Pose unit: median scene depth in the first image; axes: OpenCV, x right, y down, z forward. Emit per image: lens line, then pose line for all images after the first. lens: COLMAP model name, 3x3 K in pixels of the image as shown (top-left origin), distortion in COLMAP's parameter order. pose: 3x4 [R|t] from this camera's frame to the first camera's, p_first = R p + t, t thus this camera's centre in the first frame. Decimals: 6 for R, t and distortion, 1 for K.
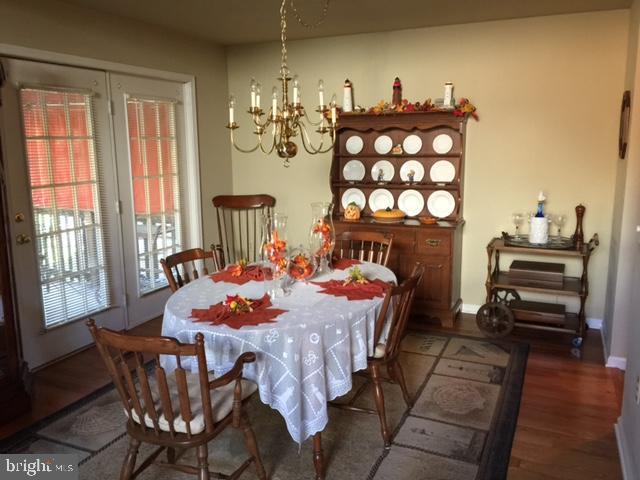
lens RADIAL K [[549.6, 0, 321.4], [0, 549.6, 240.7], [0, 0, 1]] dist [0.044145, -0.059874]
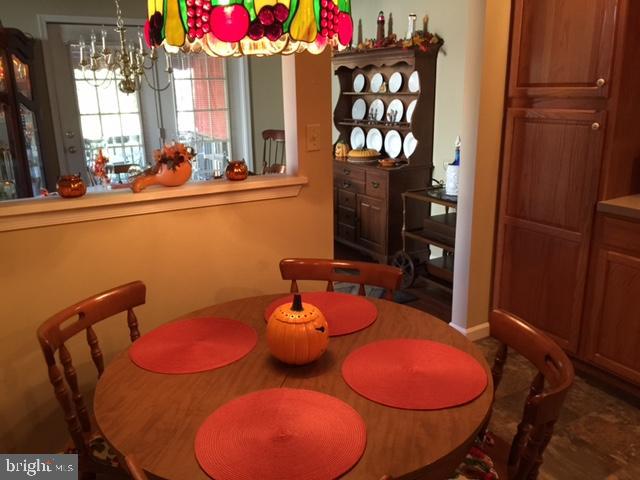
lens RADIAL K [[549.6, 0, 322.6], [0, 549.6, 241.8], [0, 0, 1]] dist [0.044145, -0.059874]
pose [[0.806622, 0.156947, -0.569849, 0.667748], [-0.094859, 0.985979, 0.137283, -0.020495], [0.583406, -0.056680, 0.810201, 0.131510]]
